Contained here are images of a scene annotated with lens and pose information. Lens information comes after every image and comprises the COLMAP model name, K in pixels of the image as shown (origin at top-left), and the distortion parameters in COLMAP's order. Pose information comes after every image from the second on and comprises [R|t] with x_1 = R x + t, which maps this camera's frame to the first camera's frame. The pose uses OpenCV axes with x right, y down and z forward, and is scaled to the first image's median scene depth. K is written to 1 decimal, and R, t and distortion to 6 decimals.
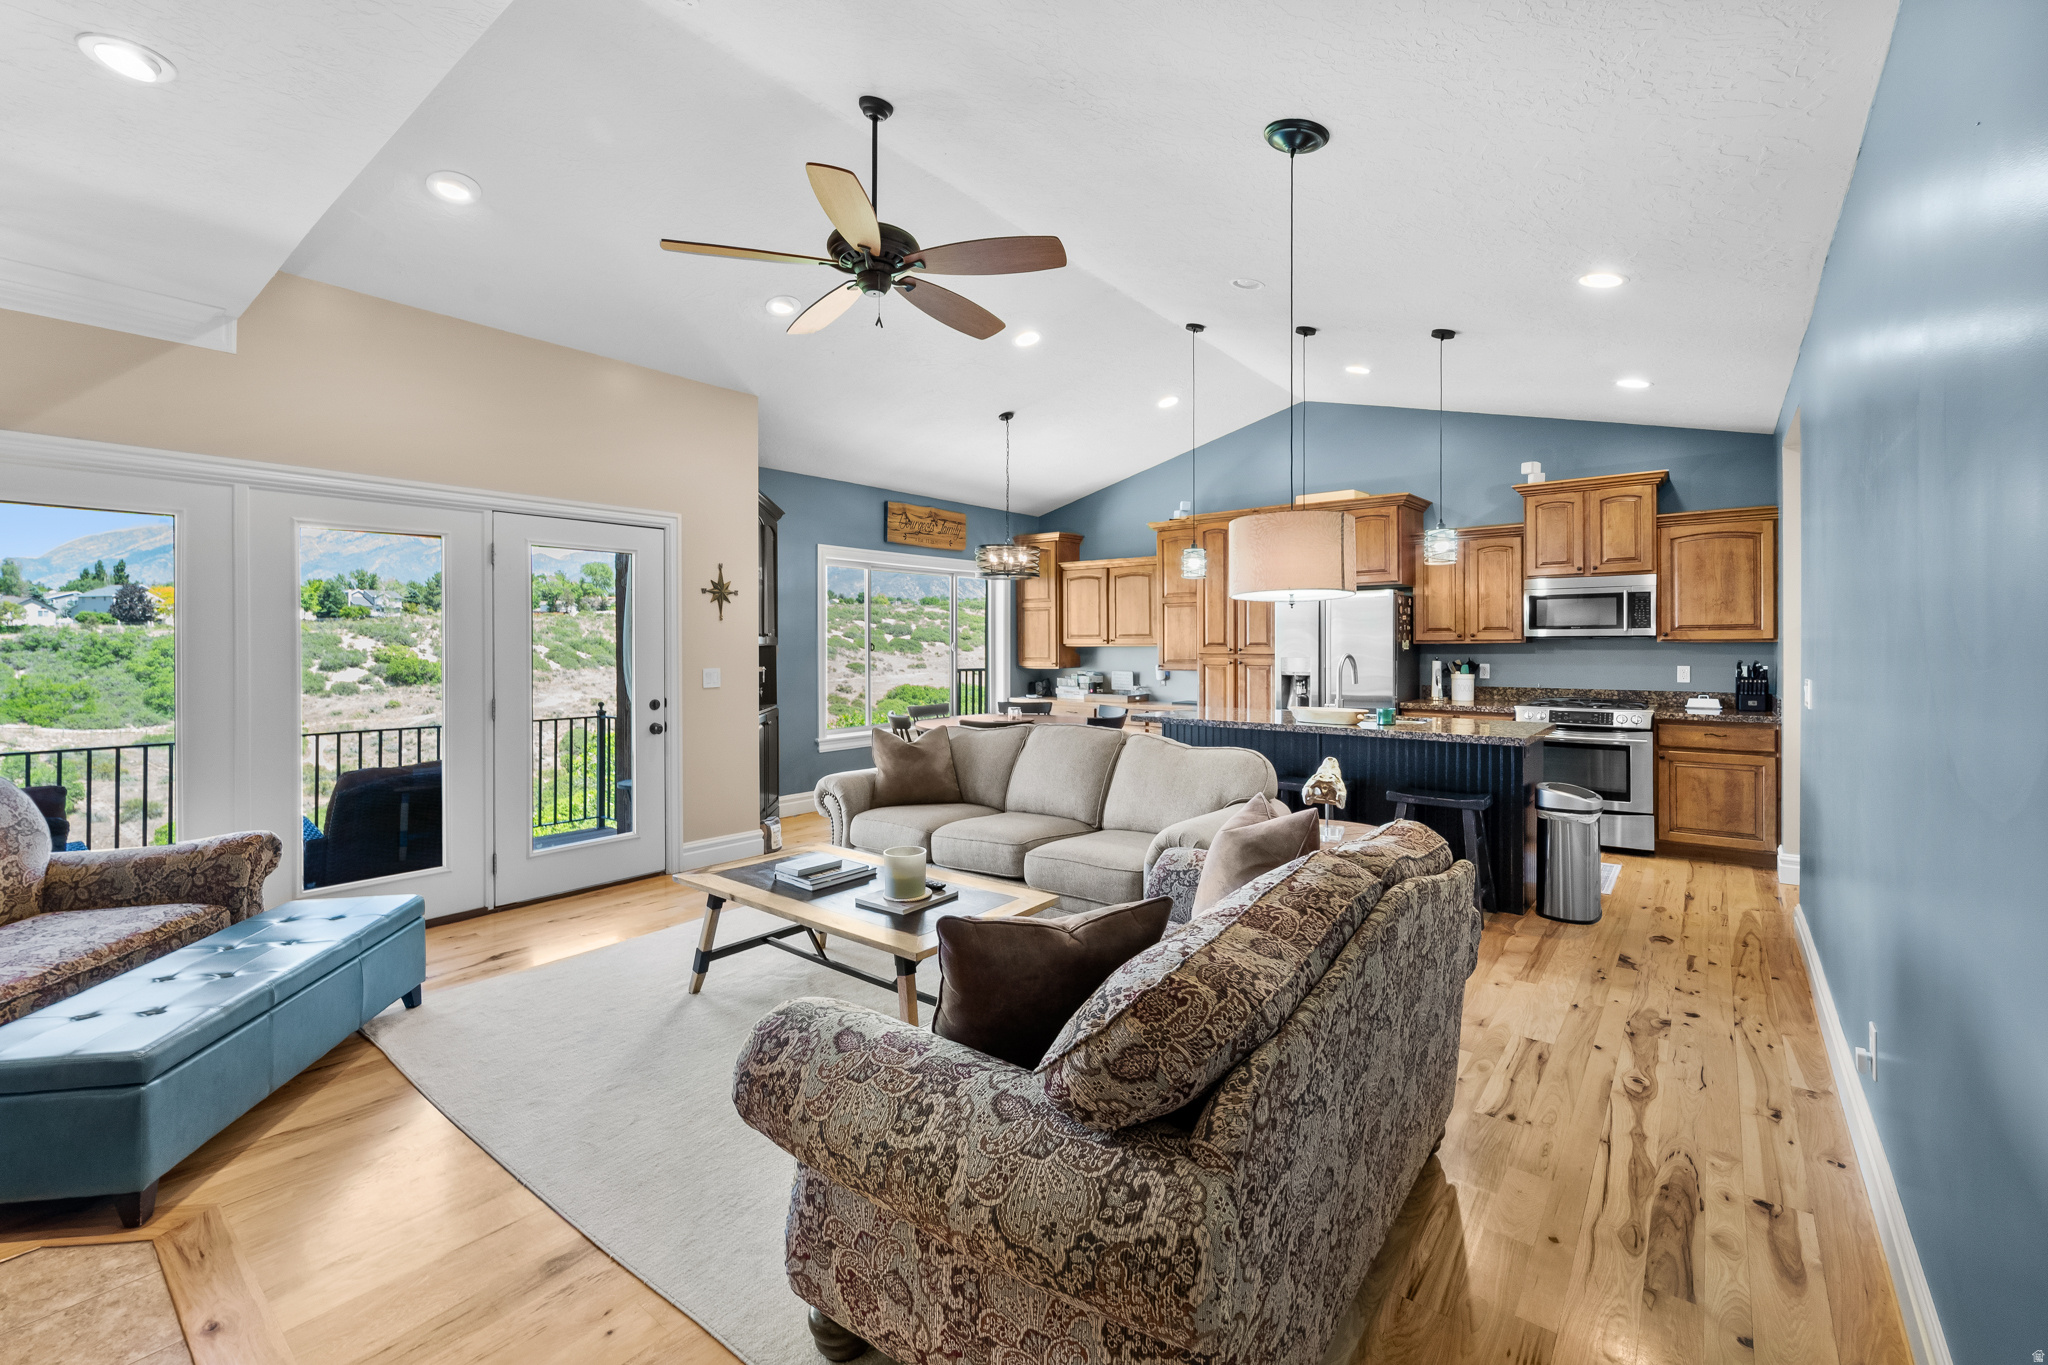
lens RADIAL K [[852.1, 0, 1046.5], [0, 852.1, 596.0], [0, 0, 1]] dist [0.008932, -0.004434]
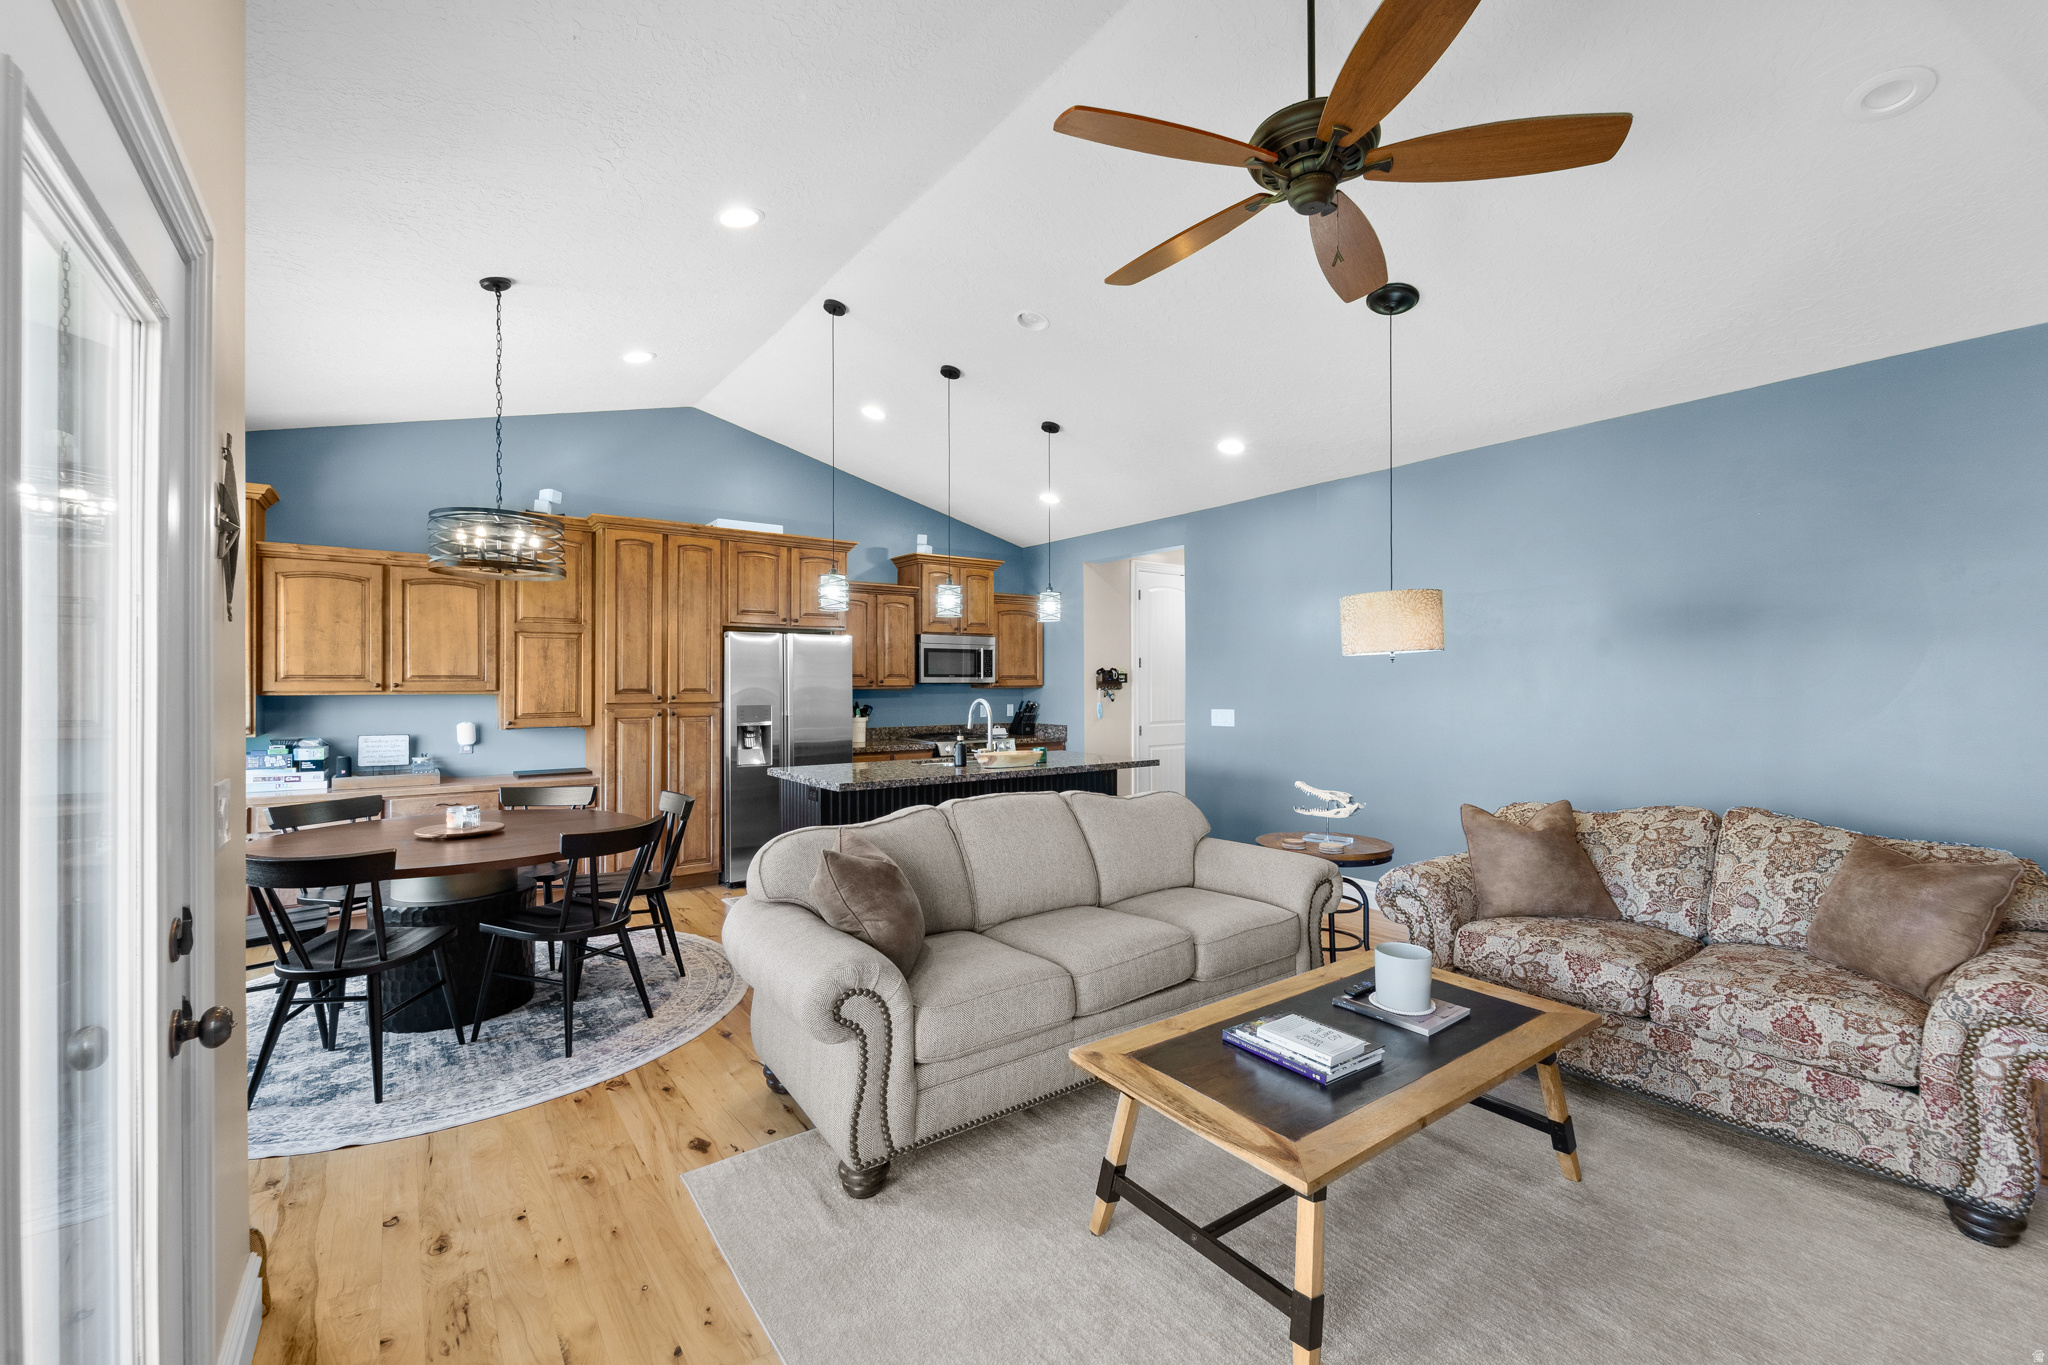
lens RADIAL K [[852.1, 0, 1024.3], [0, 852.1, 691.3], [0, 0, 1]] dist [0.008932, -0.004434]
pose [[0.281889, -0.004518, 0.959437, -0.438190], [-0.051783, 0.998460, 0.019915, 0.023560], [-0.958049, -0.055296, 0.281220, 0.449595]]
